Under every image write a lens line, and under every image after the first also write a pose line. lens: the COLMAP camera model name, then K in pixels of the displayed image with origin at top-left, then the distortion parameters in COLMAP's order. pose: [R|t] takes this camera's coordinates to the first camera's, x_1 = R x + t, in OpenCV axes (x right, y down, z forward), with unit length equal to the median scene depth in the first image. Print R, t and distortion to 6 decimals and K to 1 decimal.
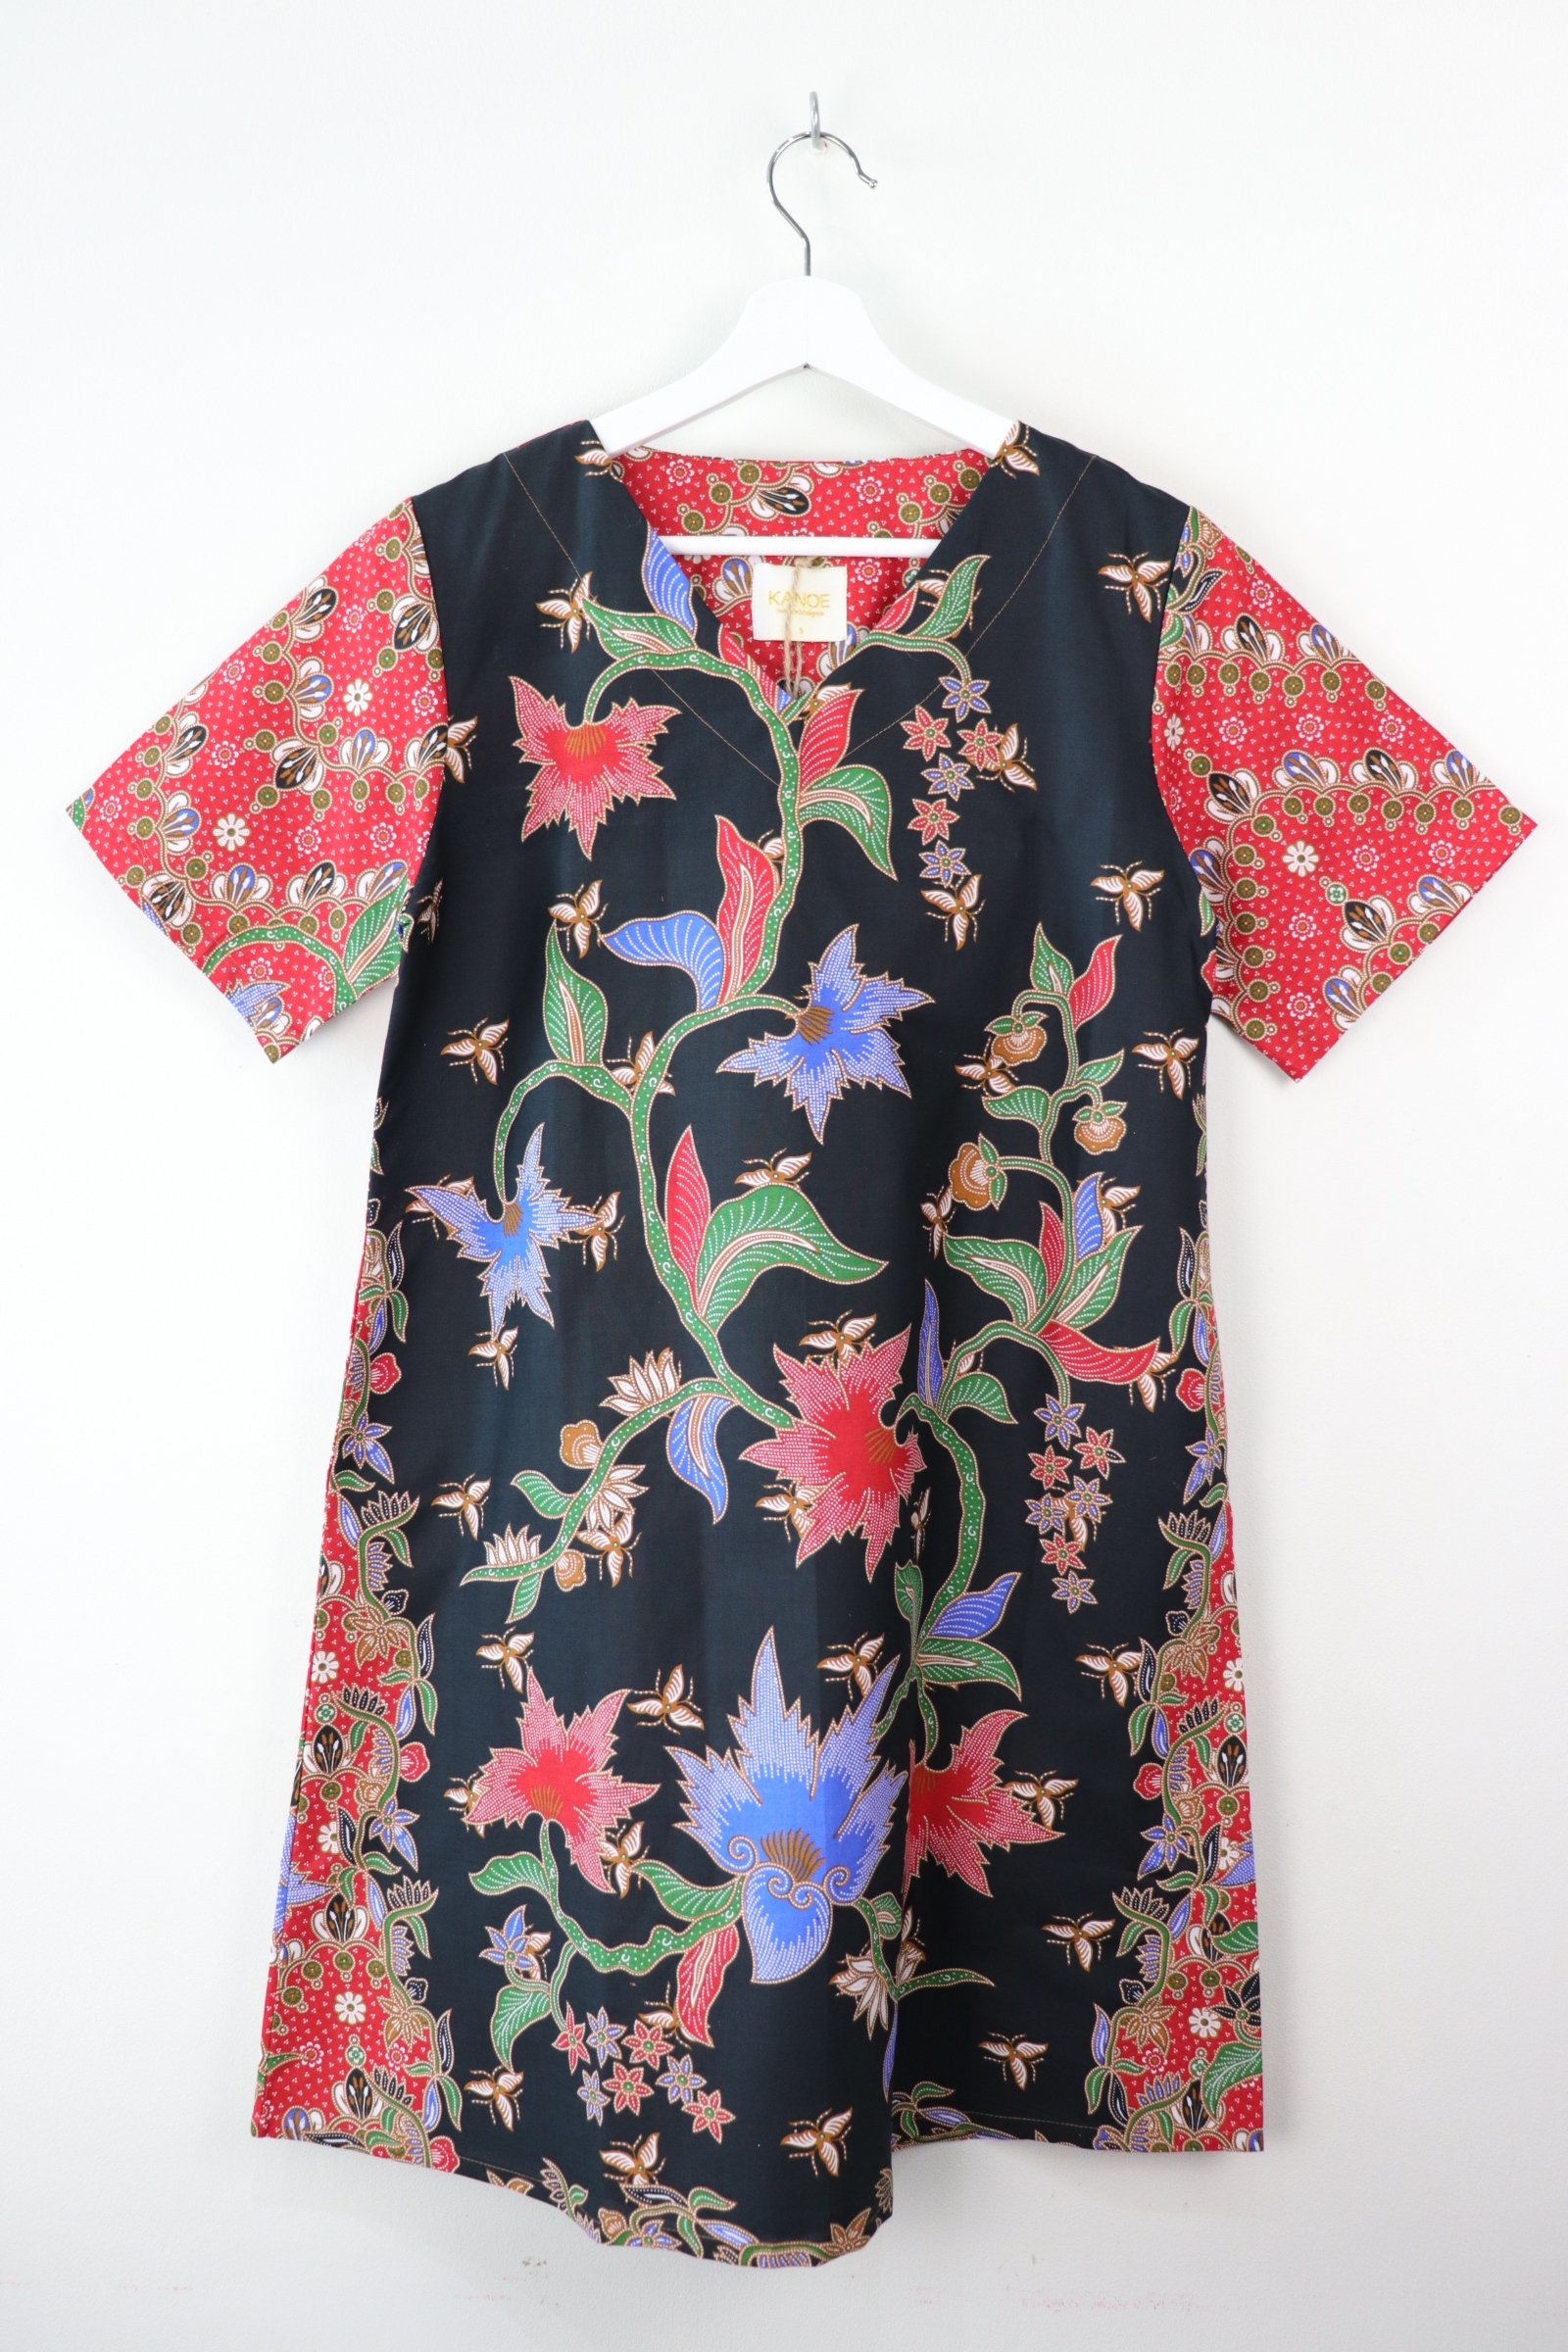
lens RADIAL K [[1966.8, 0, 784.0], [0, 1966.8, 1176.0], [0, 0, 1]] dist [-0.169389, 0.131932]
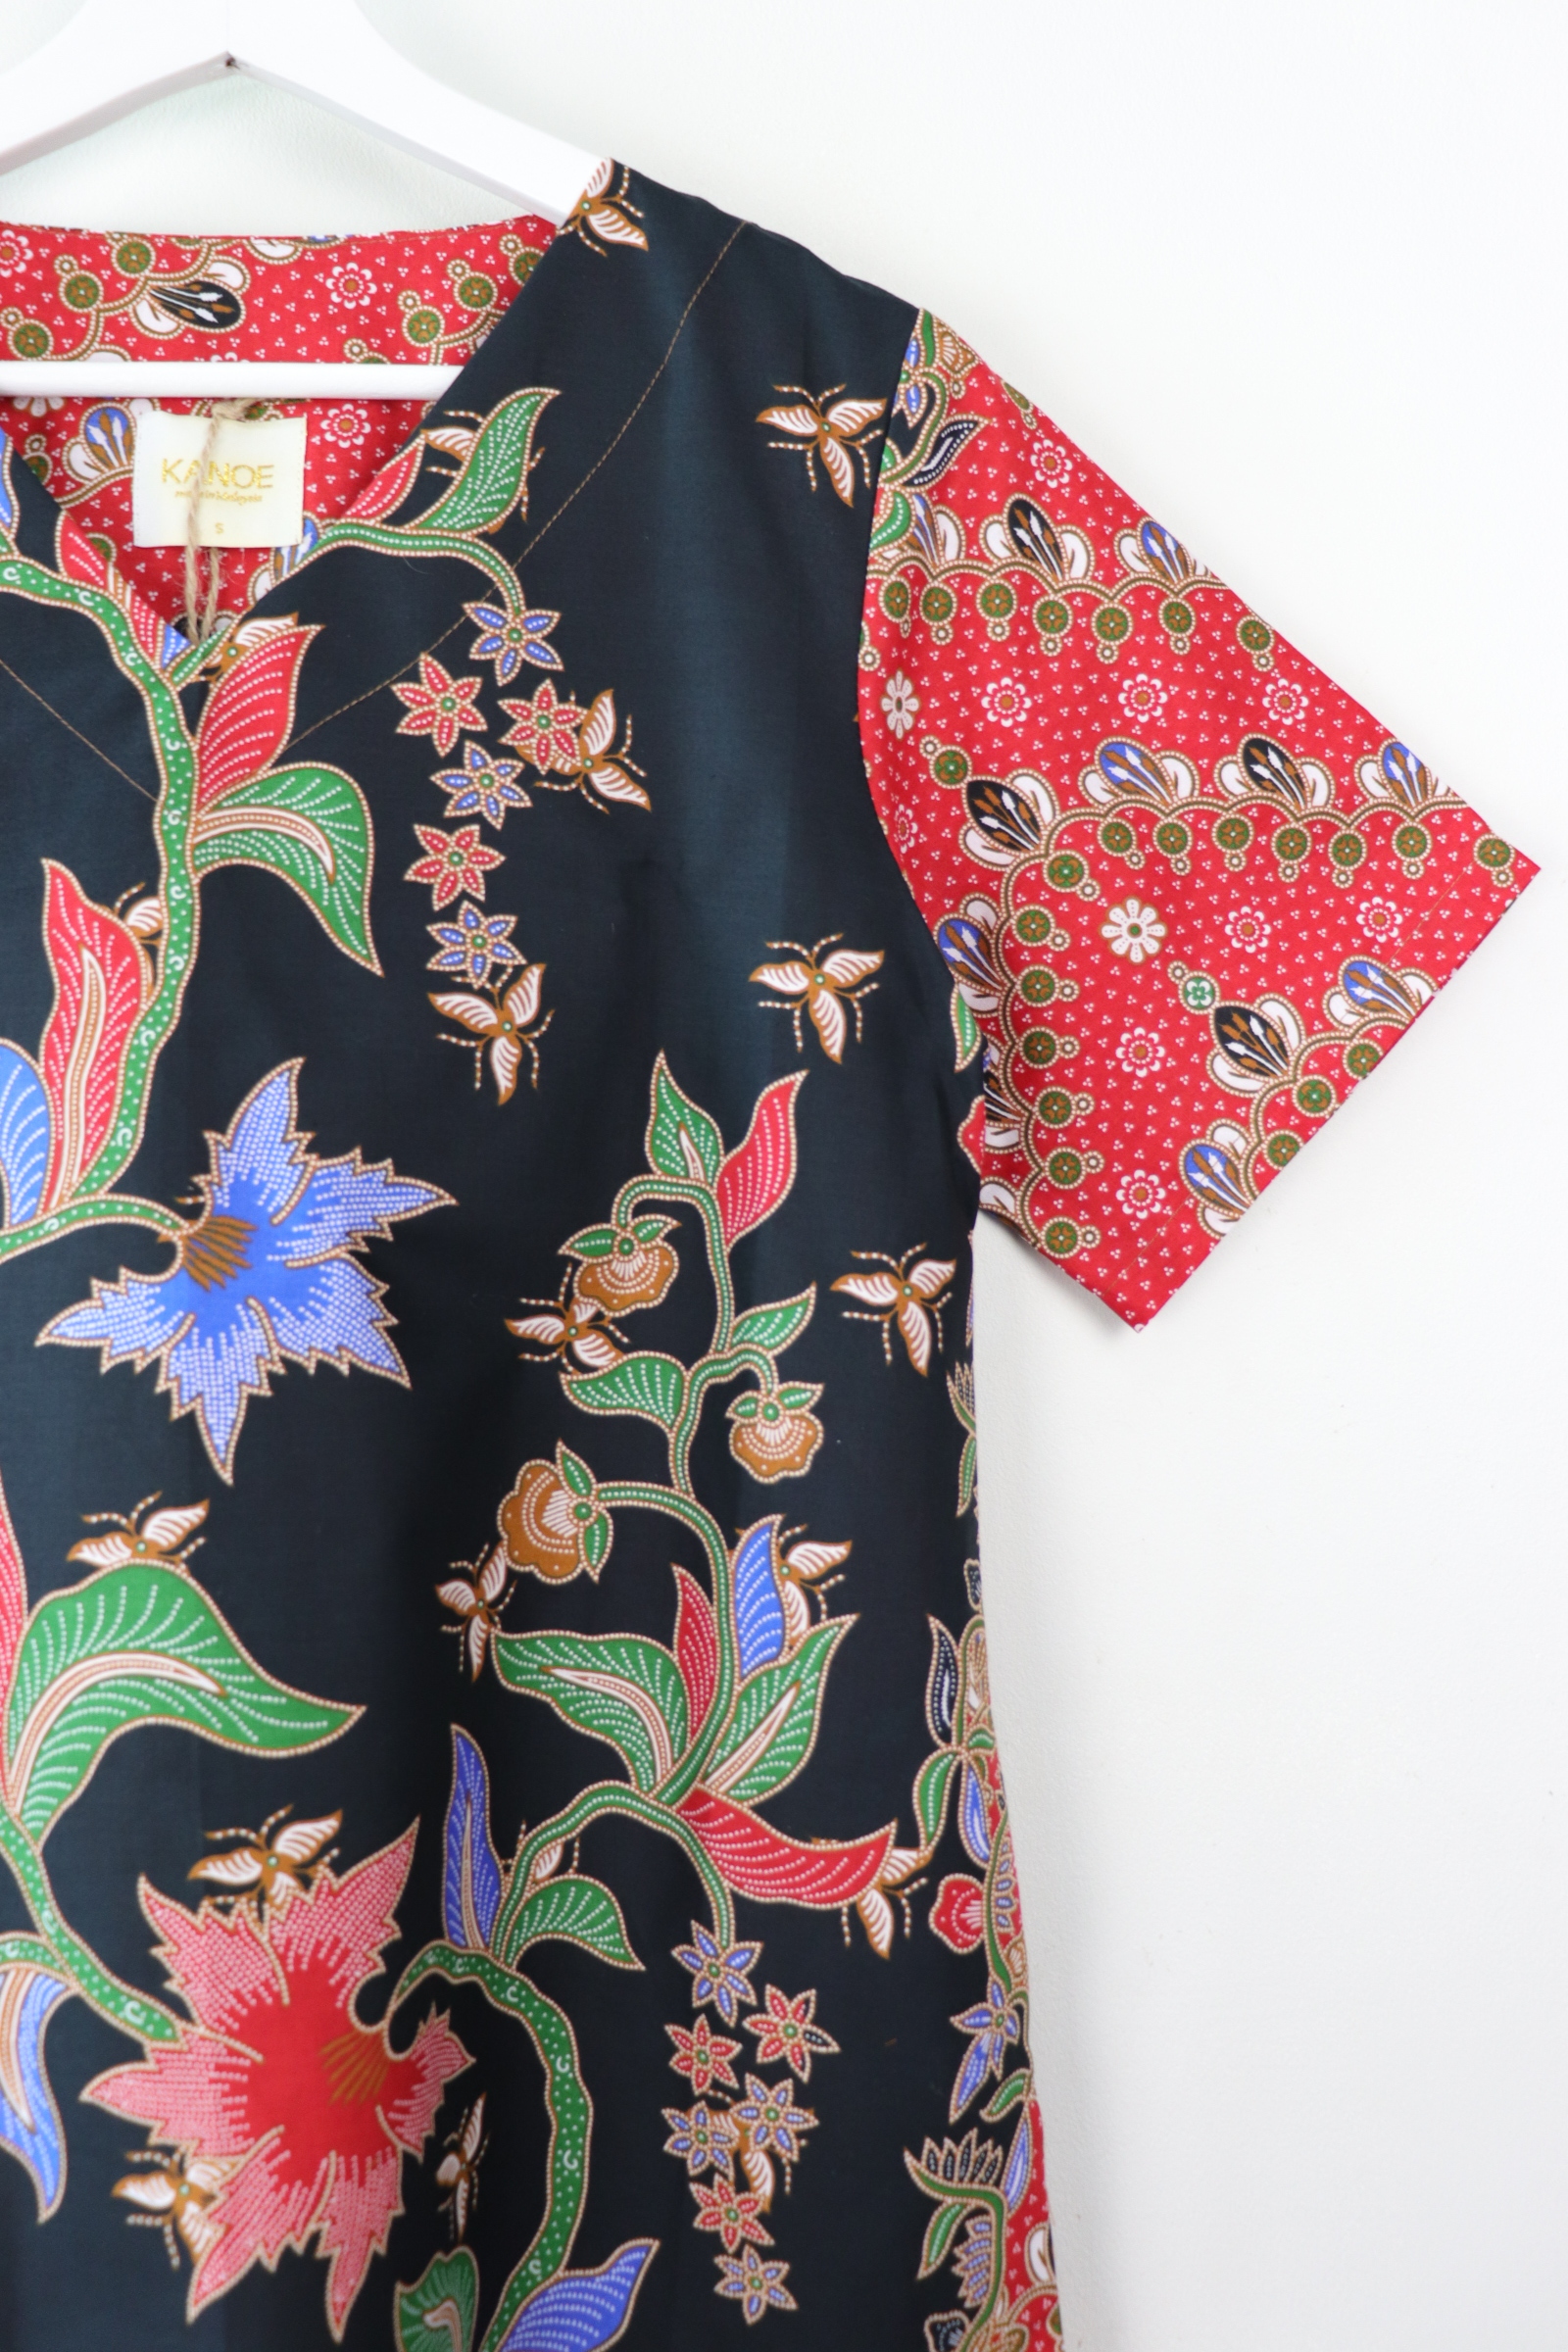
lens RADIAL K [[1966.8, 0, 784.0], [0, 1966.8, 1176.0], [0, 0, 1]] dist [-0.169389, 0.131932]
pose [[0.995671, -0.014378, 0.091829, 0.115573], [0.021672, 0.996644, -0.078939, -0.051973], [-0.090386, 0.080587, 0.992641, 0.463325]]
